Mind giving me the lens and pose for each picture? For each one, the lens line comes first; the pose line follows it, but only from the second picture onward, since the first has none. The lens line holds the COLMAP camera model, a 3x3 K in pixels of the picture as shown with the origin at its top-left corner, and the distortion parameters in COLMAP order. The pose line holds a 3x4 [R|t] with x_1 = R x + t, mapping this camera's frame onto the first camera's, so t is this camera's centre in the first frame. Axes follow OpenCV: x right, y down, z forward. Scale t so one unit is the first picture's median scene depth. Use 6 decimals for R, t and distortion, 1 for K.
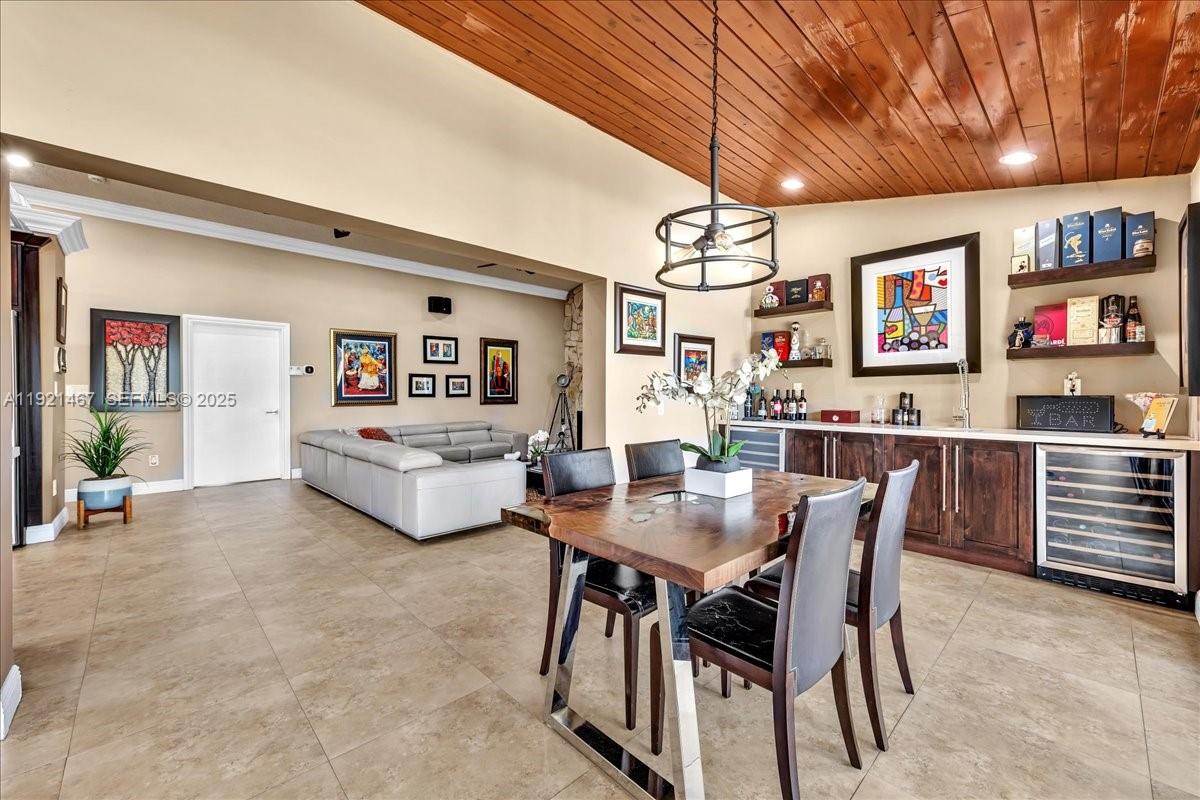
lens RADIAL K [[473.0, 0, 599.5], [0, 473.0, 395.3], [0, 0, 1]] dist [0.000753, 0.000166]
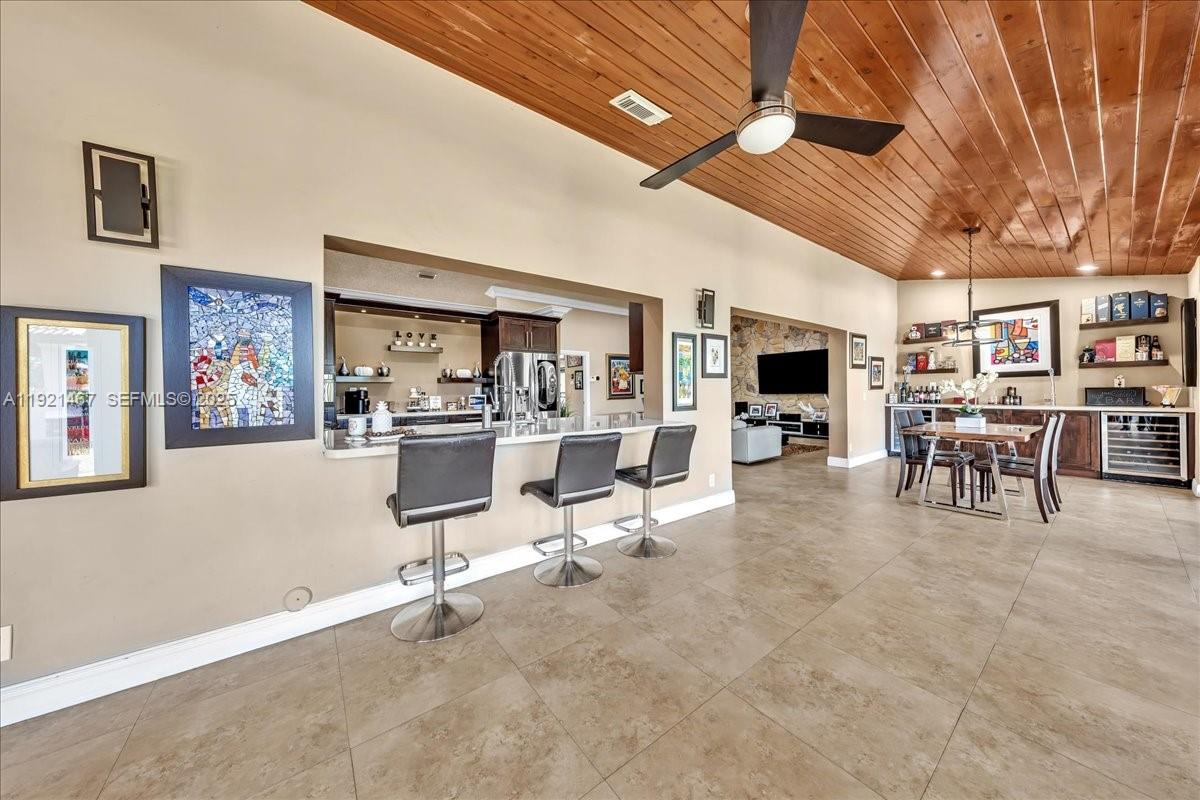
lens RADIAL K [[387.1, 0, 605.4], [0, 387.1, 391.7], [0, 0, 1]] dist [-0.000139, 0.000080]
pose [[0.993724, -0.012219, -0.111187, -0.635981], [0.011926, 0.999923, -0.003296, -0.000699], [0.111219, 0.001949, 0.993794, -0.559340]]
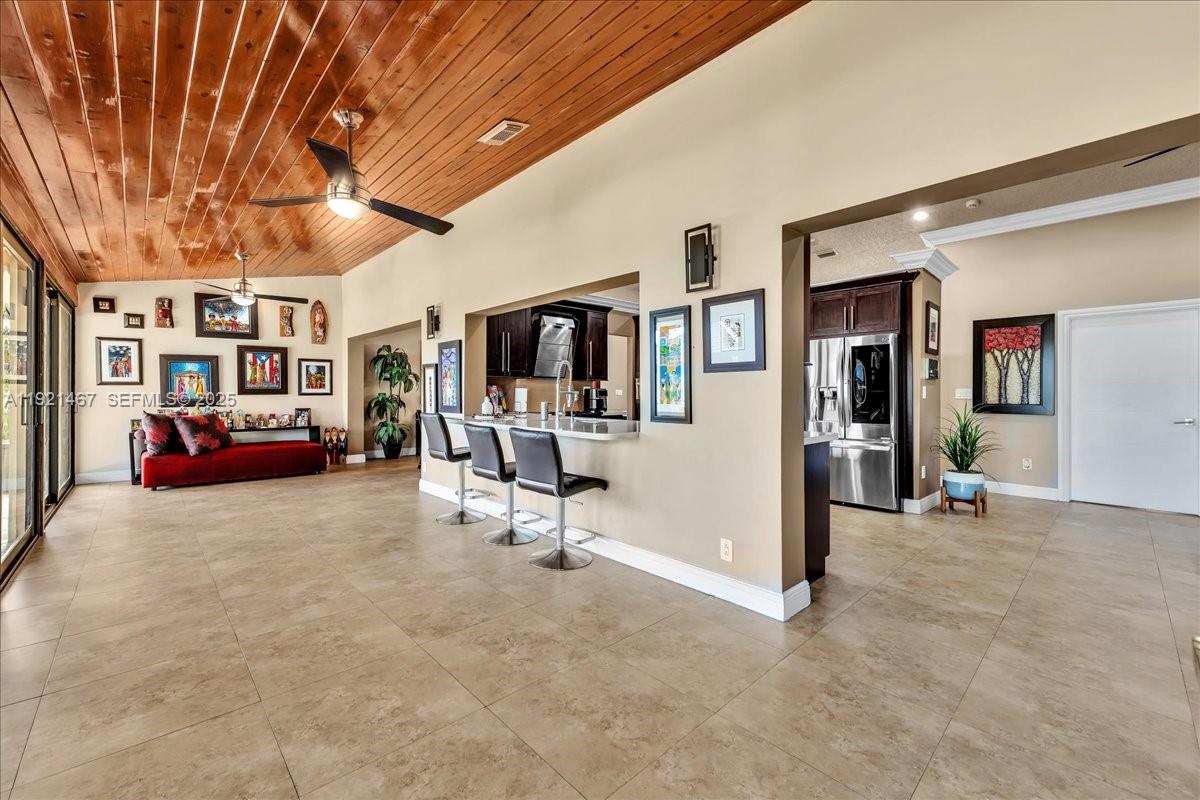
lens RADIAL K [[484.5, 0, 601.2], [0, 484.5, 393.6], [0, 0, 1]] dist [0.006885, 0.000010]
pose [[0.000137, -0.001084, -0.999999, 0.115825], [-0.009011, 0.999959, -0.001085, -0.000821], [0.999959, 0.009012, 0.000127, 0.155252]]
